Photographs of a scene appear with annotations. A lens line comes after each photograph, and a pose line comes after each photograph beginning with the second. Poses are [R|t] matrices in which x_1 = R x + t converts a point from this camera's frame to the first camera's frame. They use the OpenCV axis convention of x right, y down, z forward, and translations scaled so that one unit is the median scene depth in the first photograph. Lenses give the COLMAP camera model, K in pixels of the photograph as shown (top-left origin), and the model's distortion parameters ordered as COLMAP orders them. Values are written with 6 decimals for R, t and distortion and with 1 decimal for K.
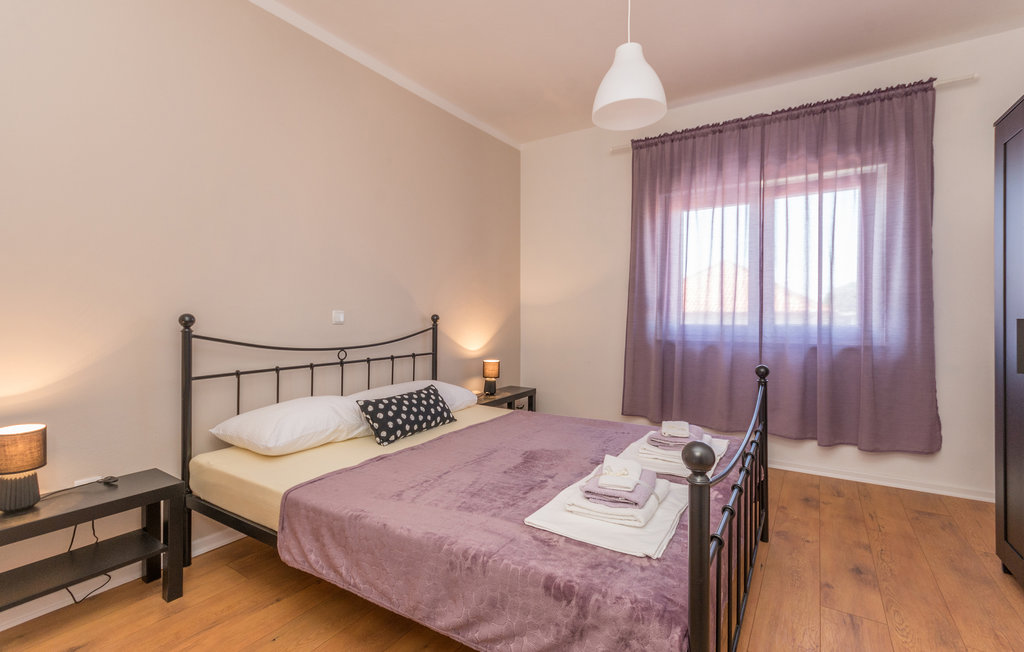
lens RADIAL K [[459.0, 0, 496.3], [0, 459.0, 323.3], [0, 0, 1]] dist [0.001751, 0.000215]
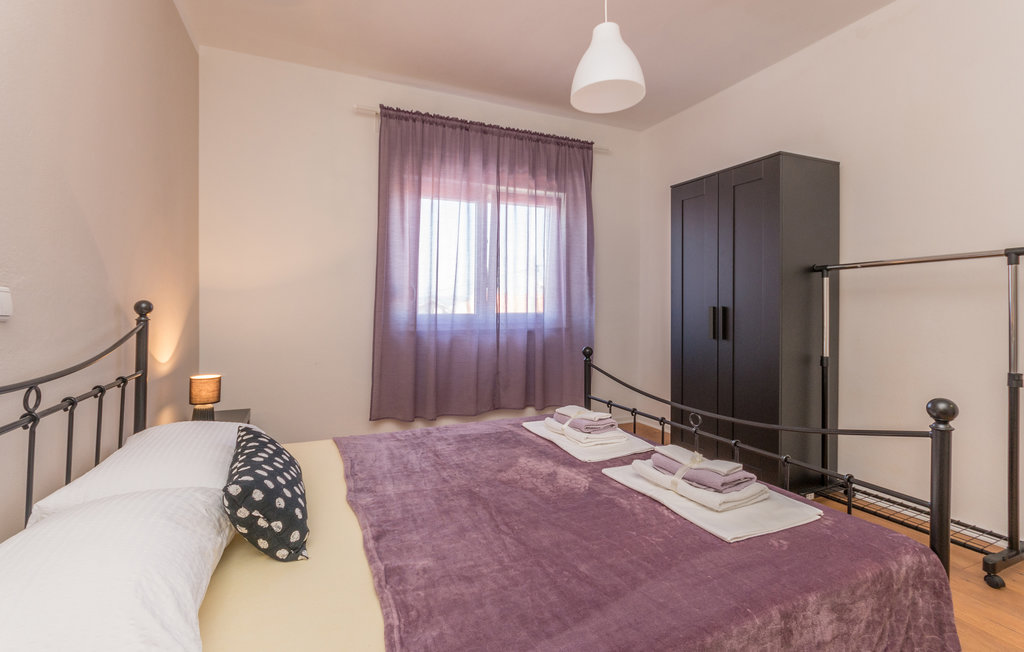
lens RADIAL K [[463.3, 0, 515.2], [0, 463.3, 316.1], [0, 0, 1]] dist [0.000952, -0.000049]
pose [[0.549928, -0.016206, 0.835055, -0.346545], [0.013268, 0.999855, 0.010667, -0.001467], [-0.835107, 0.005213, 0.550063, 0.336556]]
